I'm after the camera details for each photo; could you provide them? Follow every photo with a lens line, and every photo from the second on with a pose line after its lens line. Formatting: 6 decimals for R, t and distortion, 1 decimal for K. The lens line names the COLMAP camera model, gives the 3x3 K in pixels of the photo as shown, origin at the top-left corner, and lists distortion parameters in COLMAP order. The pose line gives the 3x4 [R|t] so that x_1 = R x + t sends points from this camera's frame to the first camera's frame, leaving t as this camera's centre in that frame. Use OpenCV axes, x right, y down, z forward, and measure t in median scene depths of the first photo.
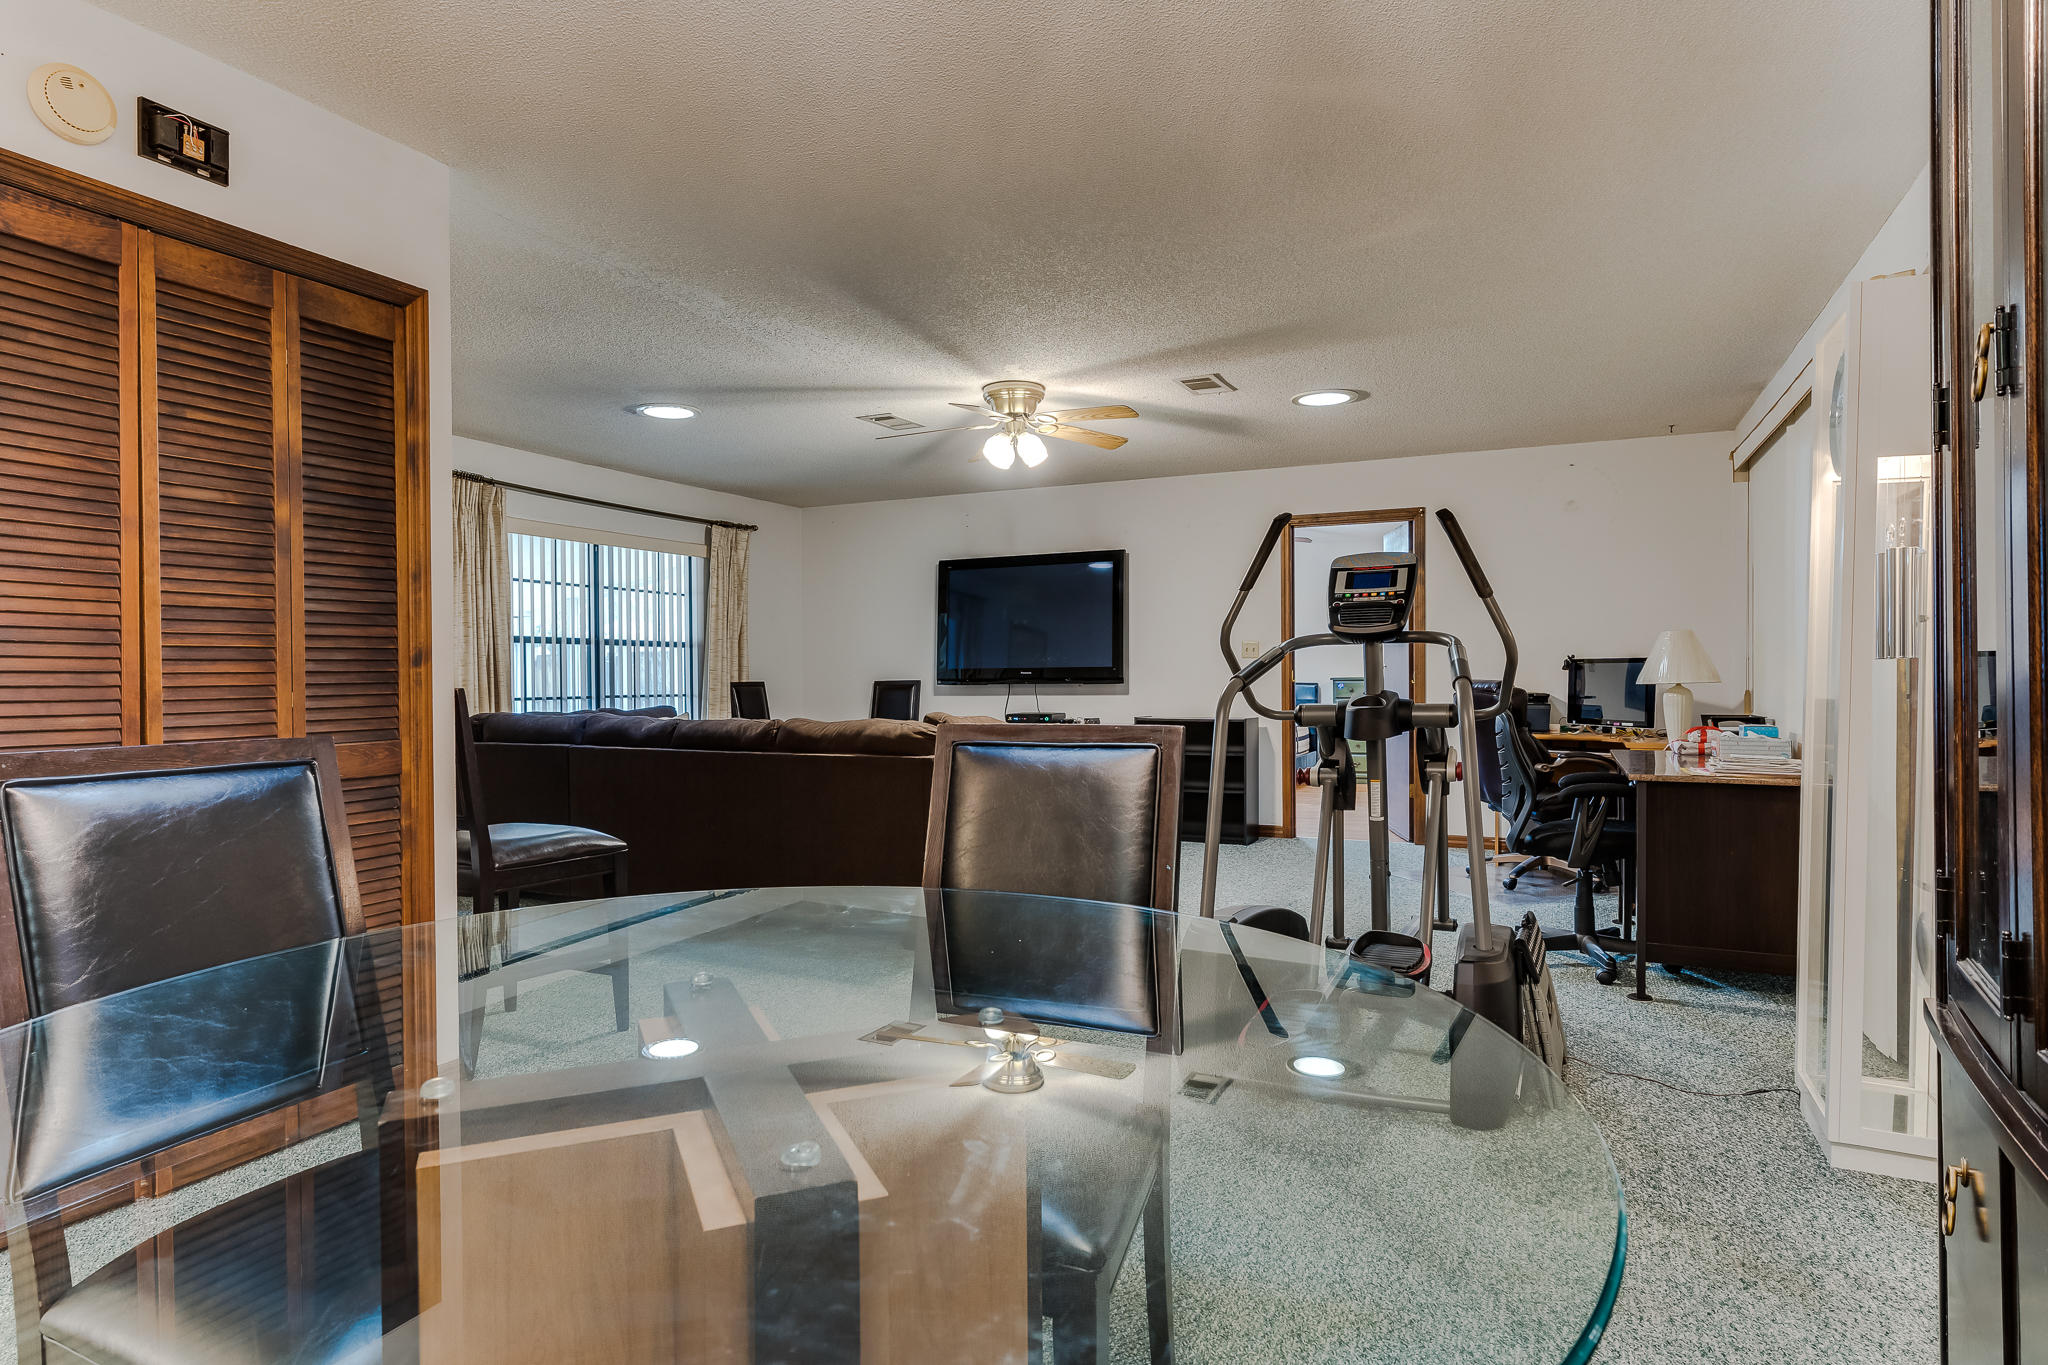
lens RADIAL K [[1118.6, 0, 1030.7], [0, 1118.6, 684.4], [0, 0, 1]] dist [0.001263, -0.000071]
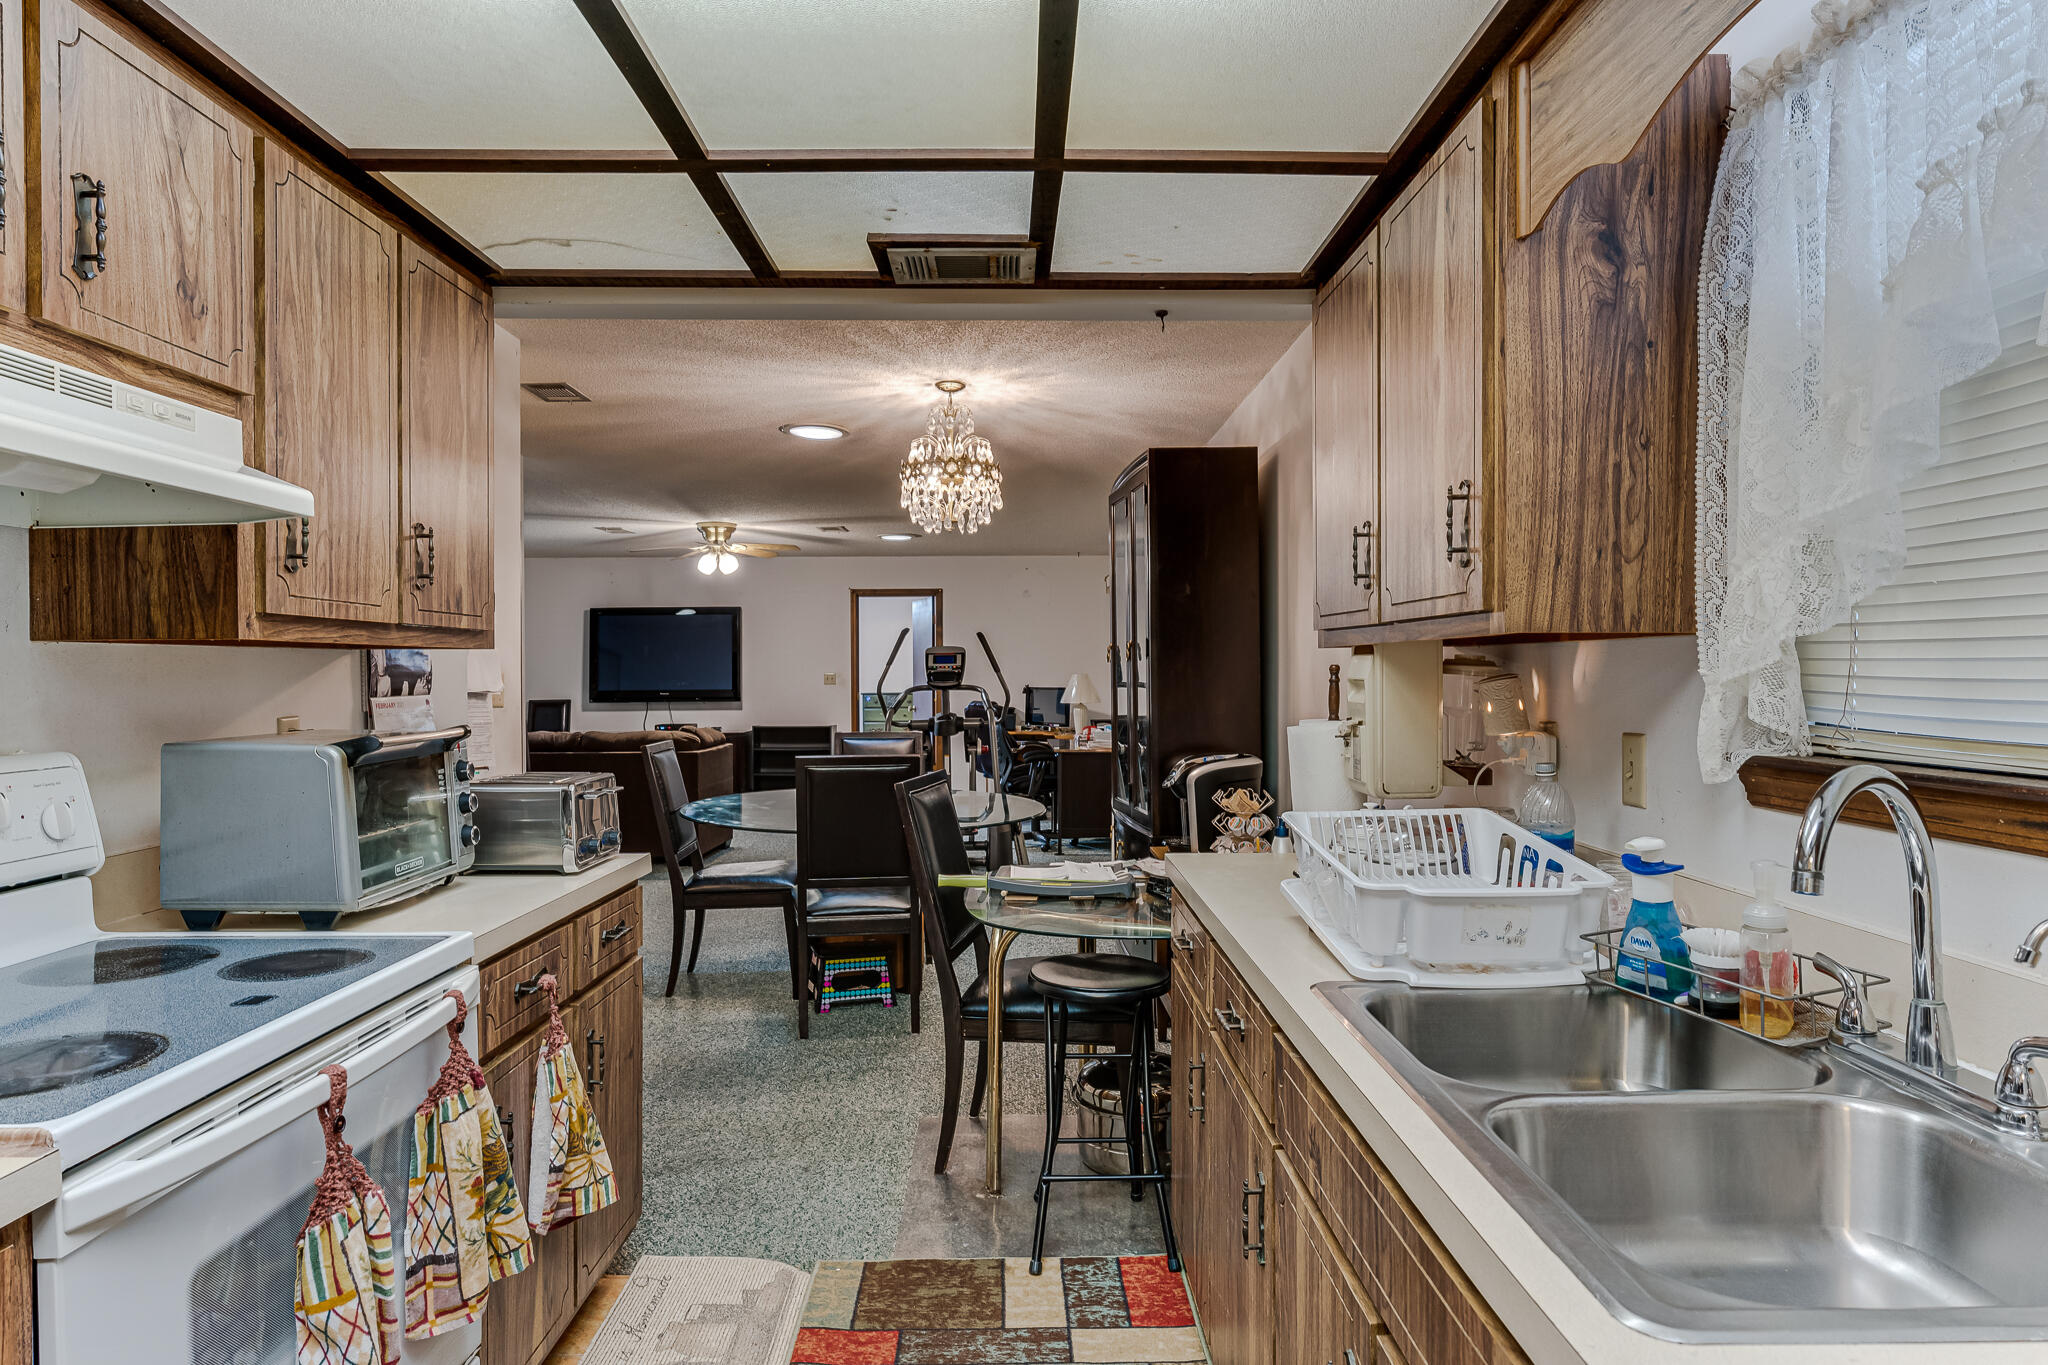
lens RADIAL K [[1118.6, 0, 1016.5], [0, 1118.6, 684.9], [0, 0, 1]] dist [0.001263, -0.000071]
pose [[0.902421, -0.001955, 0.430851, -0.224926], [0.003040, 0.999994, -0.001830, -0.019470], [-0.430844, 0.002961, 0.902421, -0.448034]]
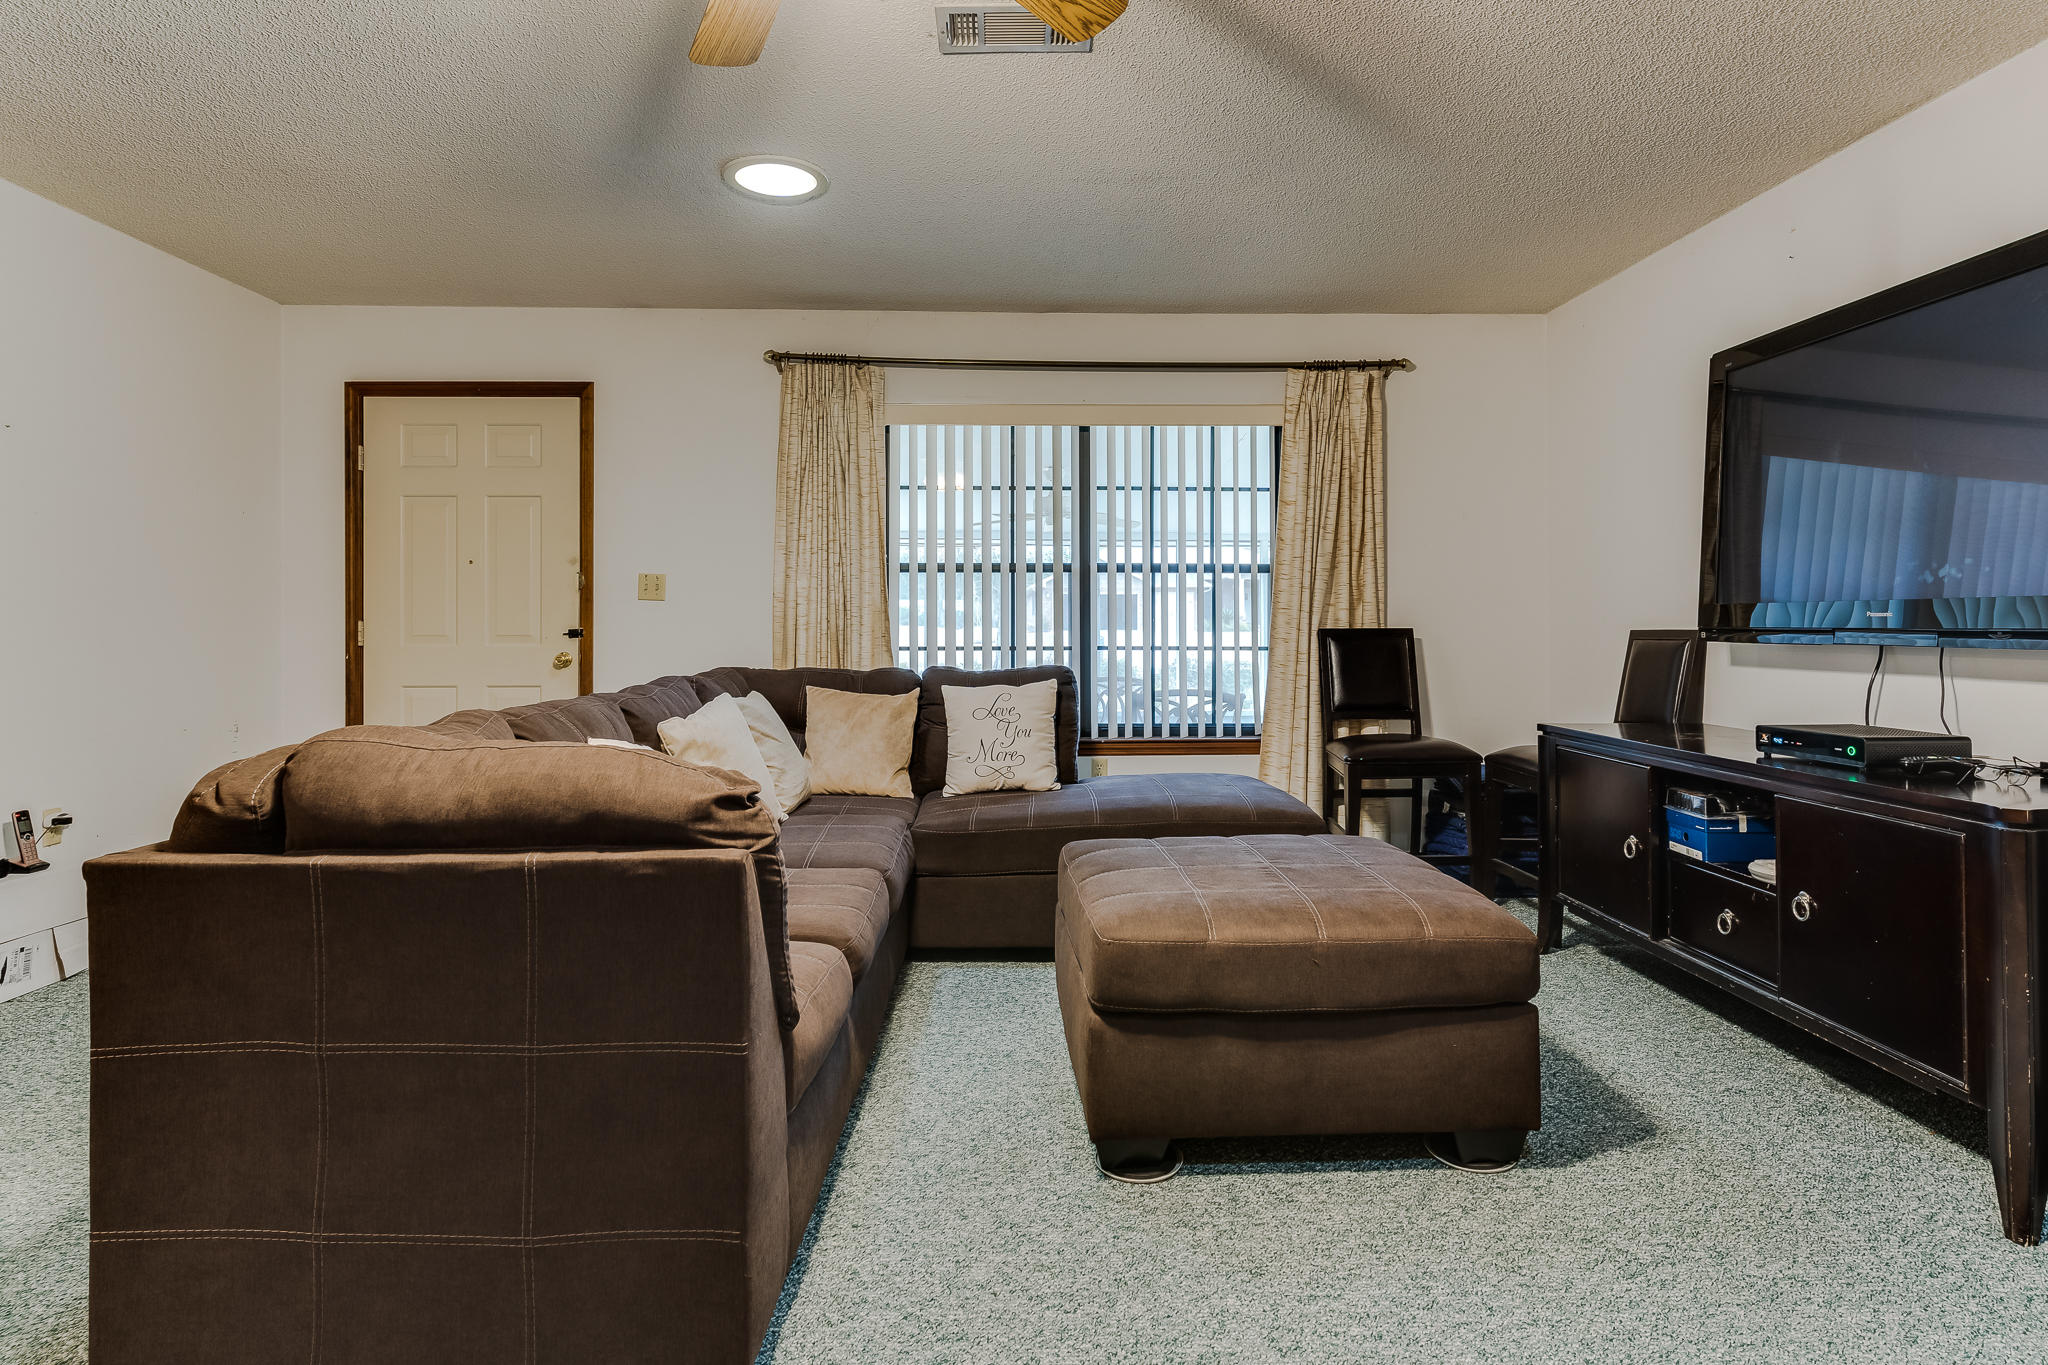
lens RADIAL K [[1118.6, 0, 1022.9], [0, 1118.6, 621.8], [0, 0, 1]] dist [0.001263, -0.000071]
pose [[0.448246, 0.007186, -0.893881, 0.213210], [-0.009464, 0.999950, 0.003293, -0.007151], [0.893860, 0.006984, 0.448292, 0.659681]]
